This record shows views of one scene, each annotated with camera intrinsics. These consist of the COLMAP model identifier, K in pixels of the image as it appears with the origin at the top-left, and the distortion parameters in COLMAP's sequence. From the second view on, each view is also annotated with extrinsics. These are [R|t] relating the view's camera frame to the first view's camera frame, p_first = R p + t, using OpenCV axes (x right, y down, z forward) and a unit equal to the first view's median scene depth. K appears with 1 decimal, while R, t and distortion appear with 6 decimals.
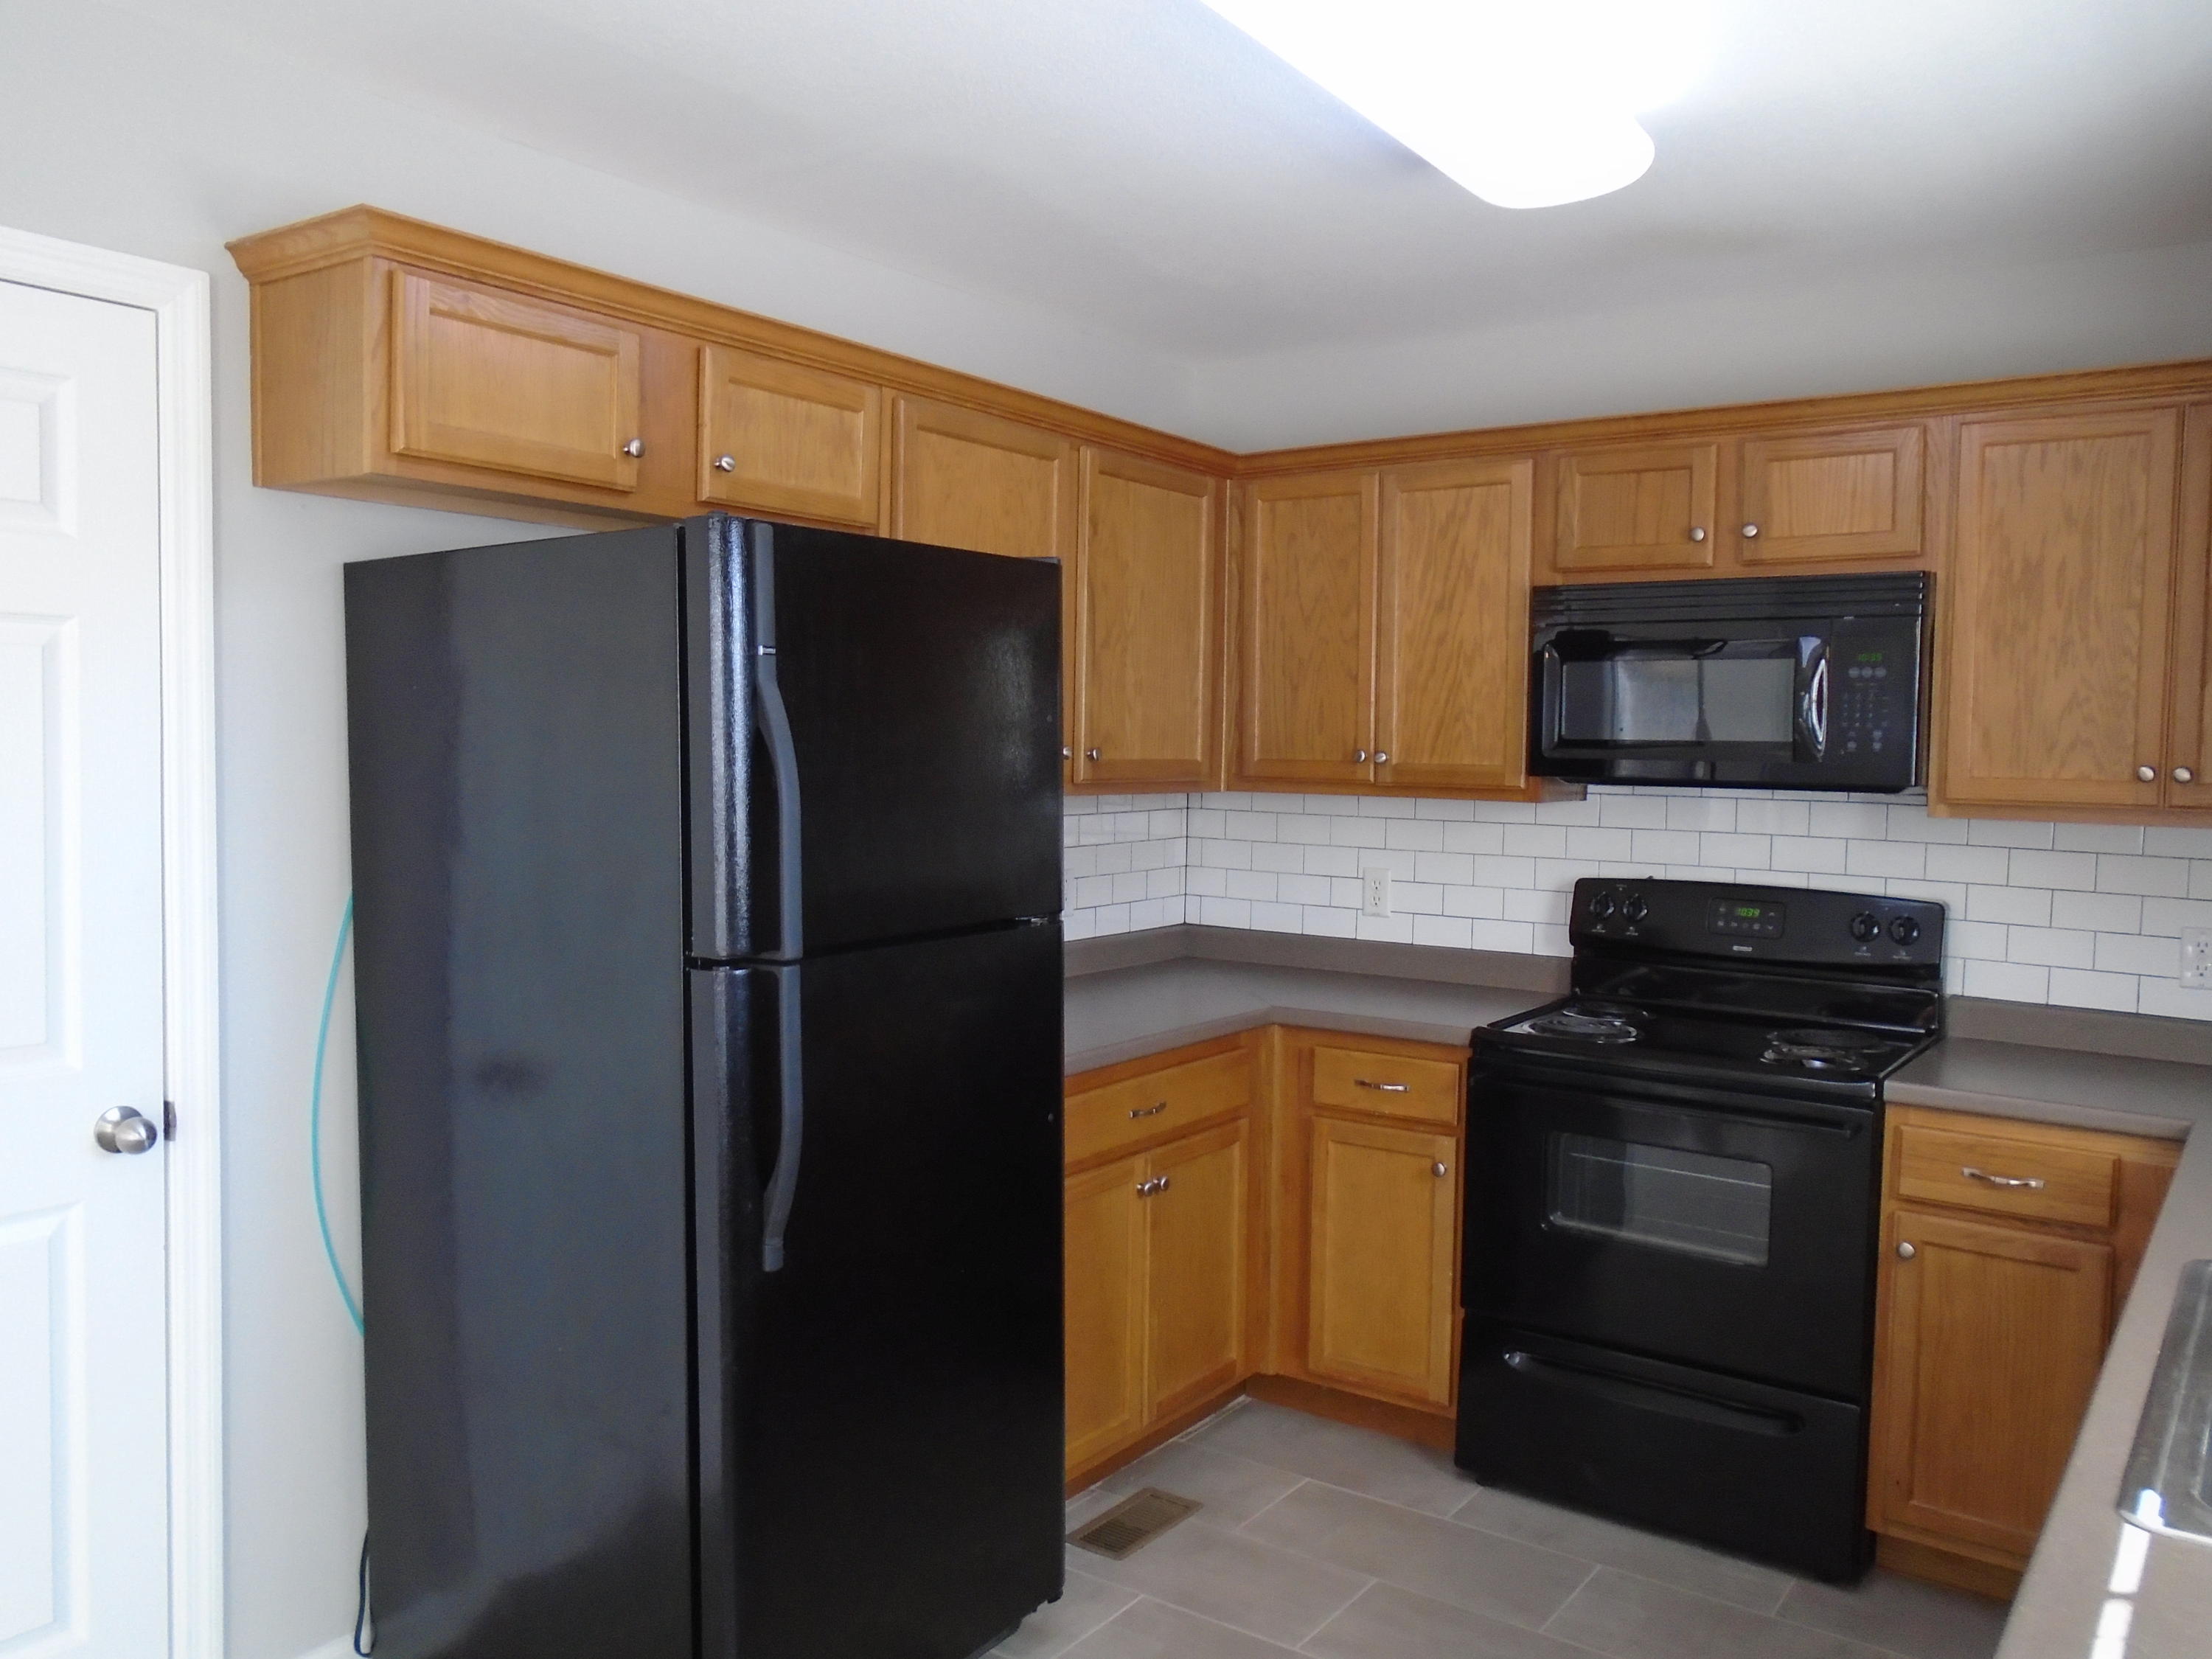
lens RADIAL K [[1706.5, 0, 1096.8], [0, 1706.5, 810.3], [0, 0, 1]] dist [-0.006636, -0.001255]
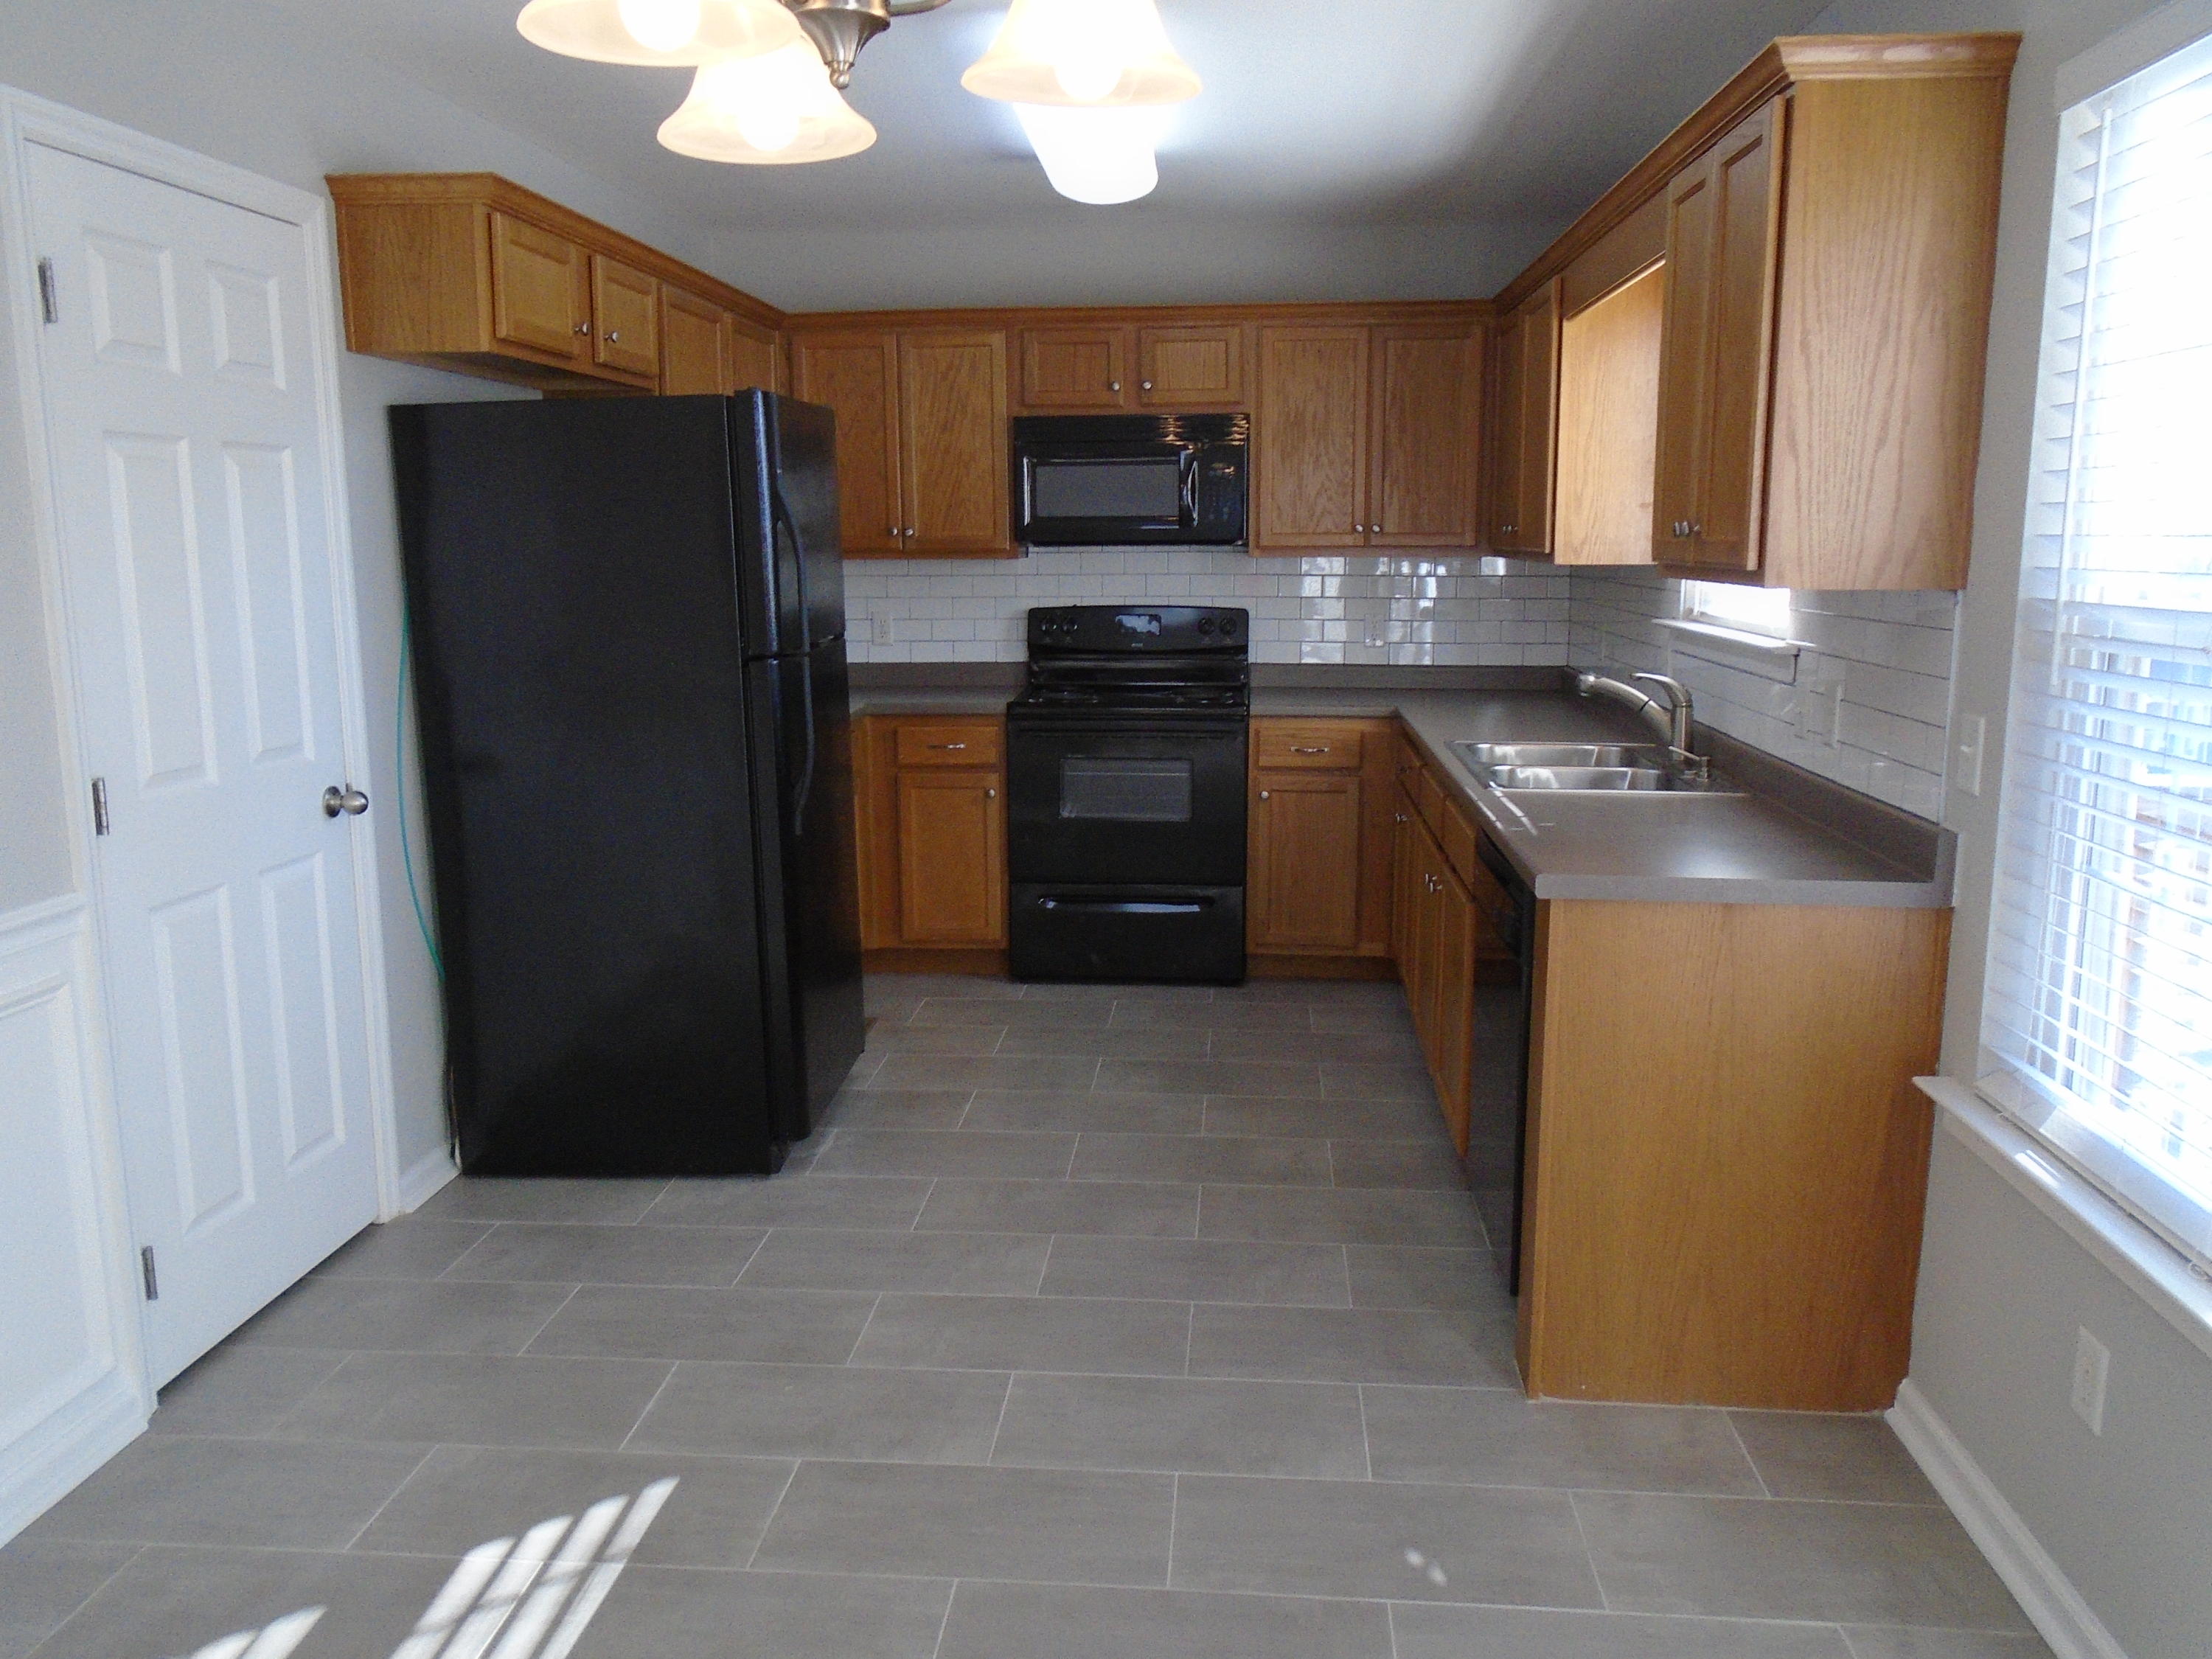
lens RADIAL K [[1706.5, 0, 1102.1], [0, 1706.5, 813.8], [0, 0, 1]] dist [-0.006636, -0.001255]
pose [[0.858259, -0.107300, 0.501875, -0.511575], [0.042786, 0.989455, 0.138375, 0.014421], [-0.511430, -0.097288, 0.853800, -0.409731]]
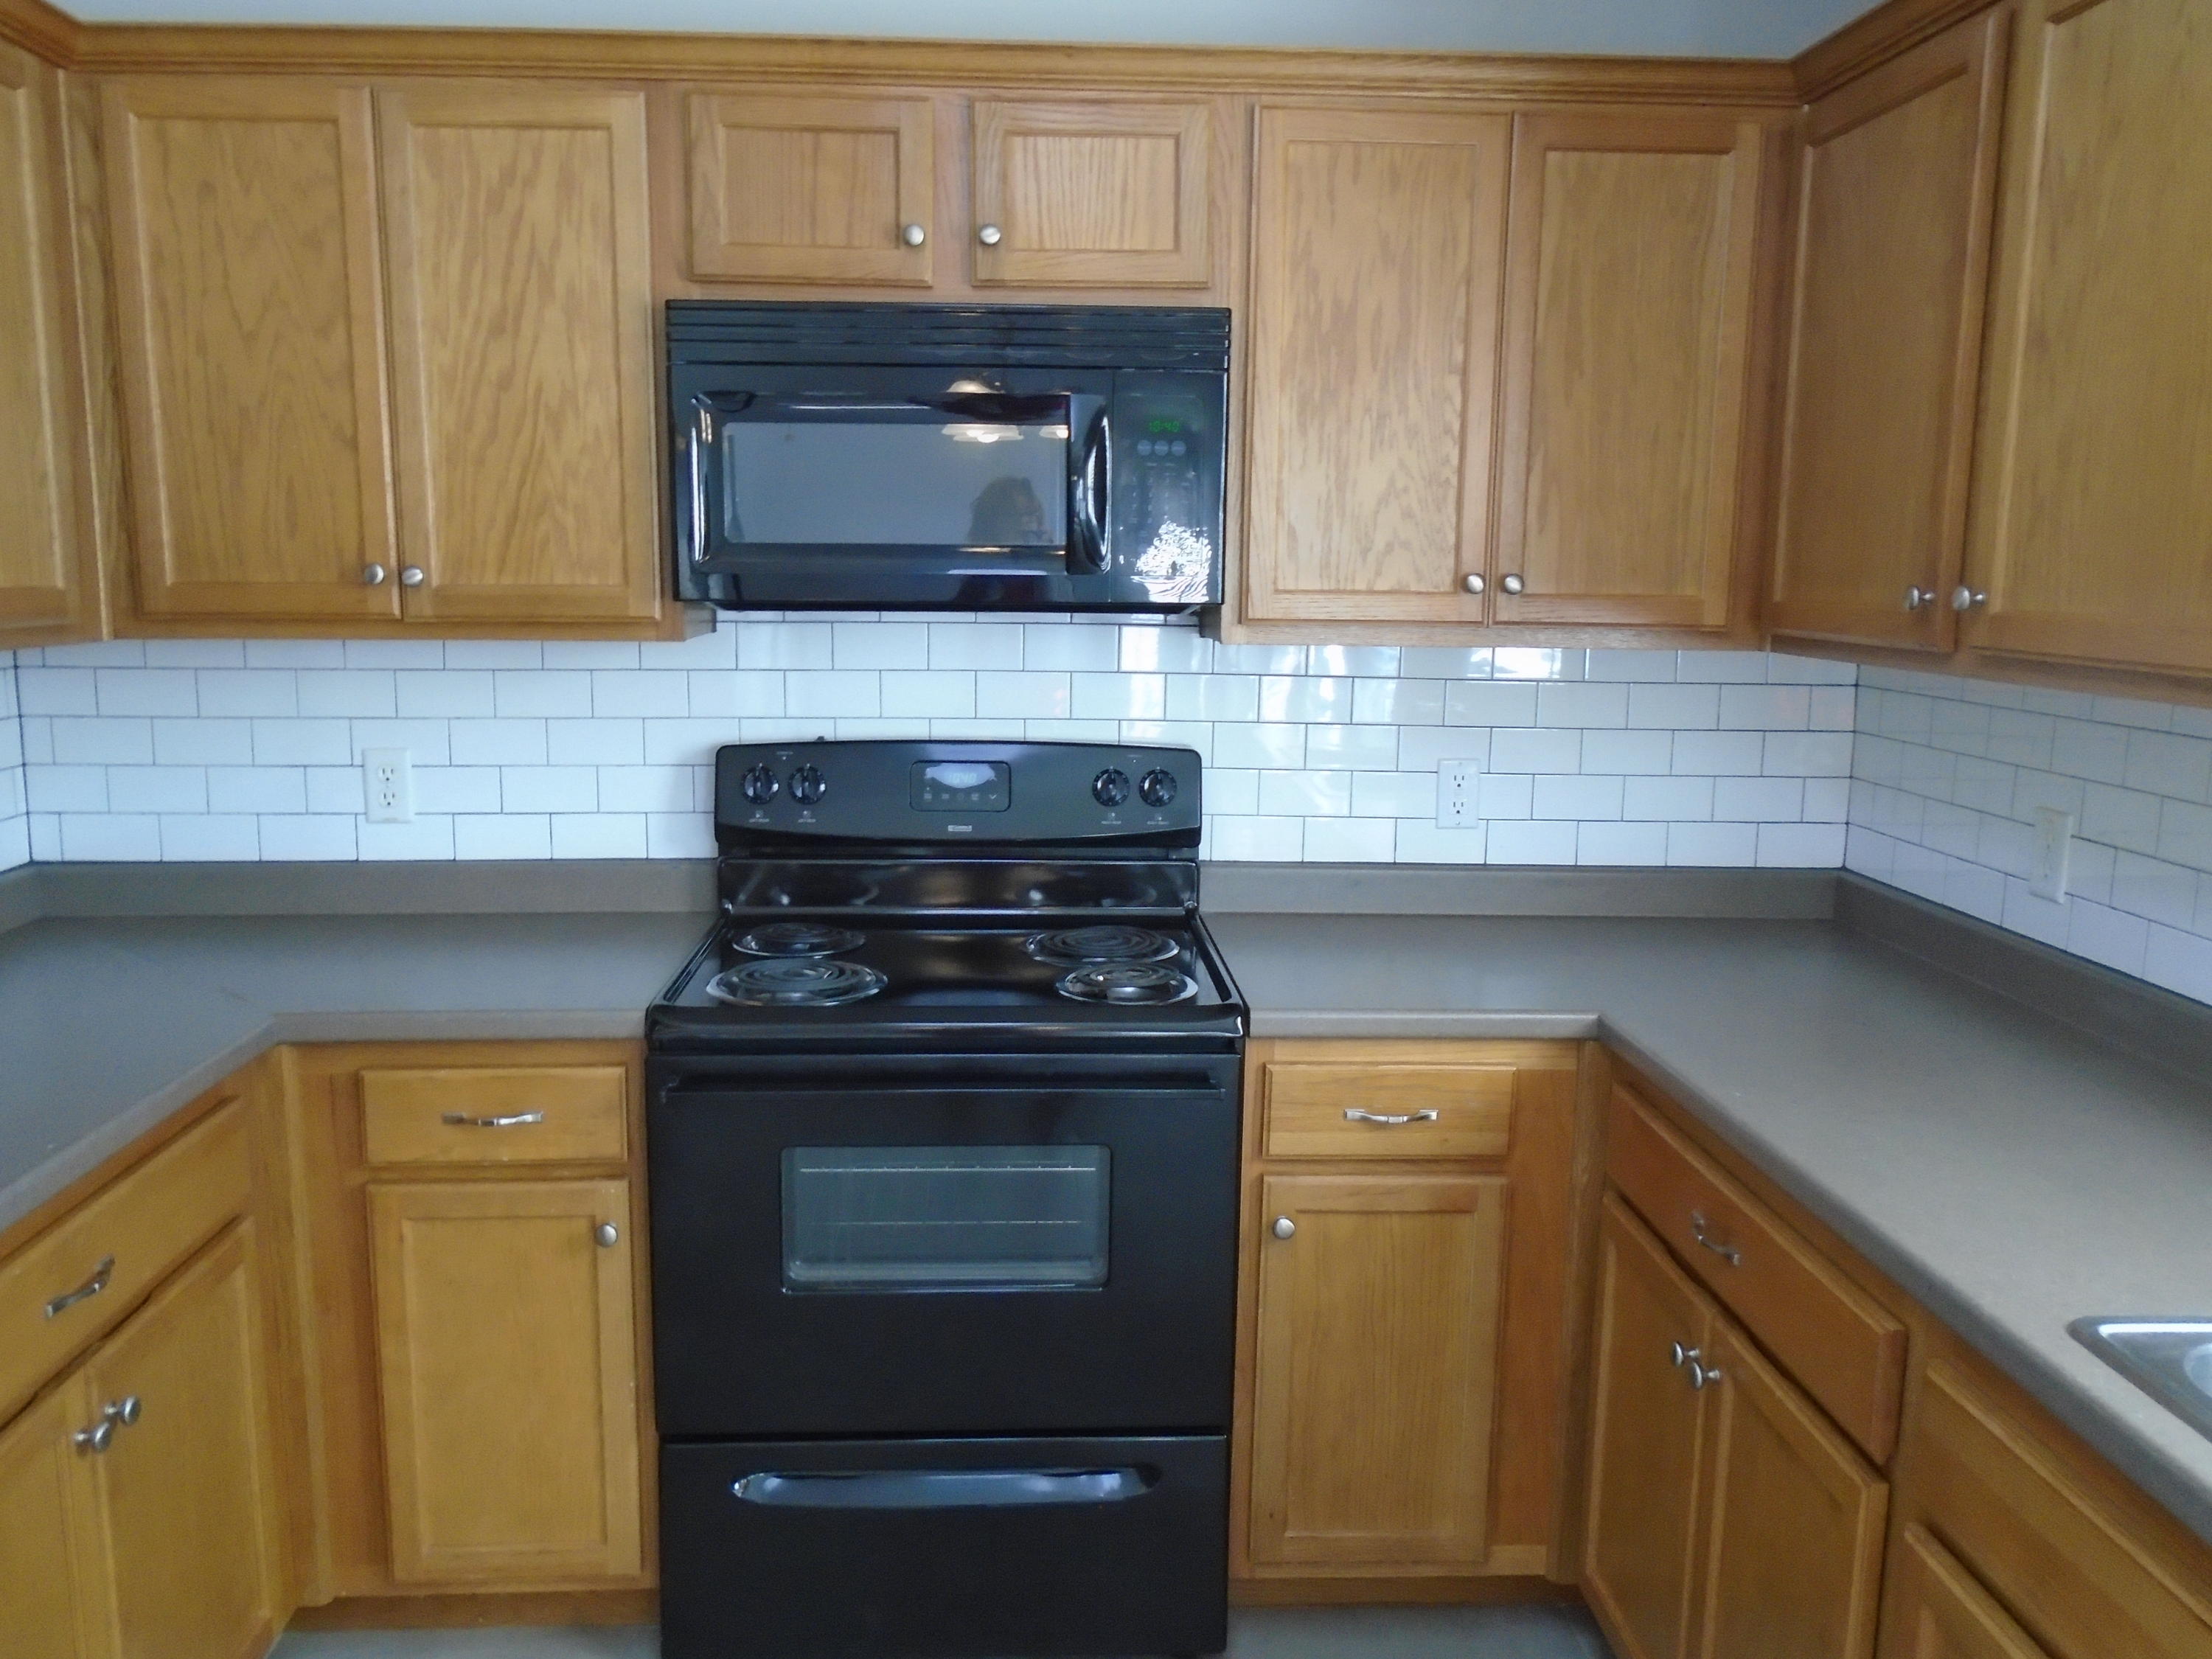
lens RADIAL K [[1706.5, 0, 1099.4], [0, 1706.5, 815.5], [0, 0, 1]] dist [-0.006636, -0.001255]
pose [[0.780188, -0.104994, 0.616671, -0.030082], [0.029890, 0.990945, 0.130902, -0.020637], [-0.624831, -0.083695, 0.776261, 0.412401]]
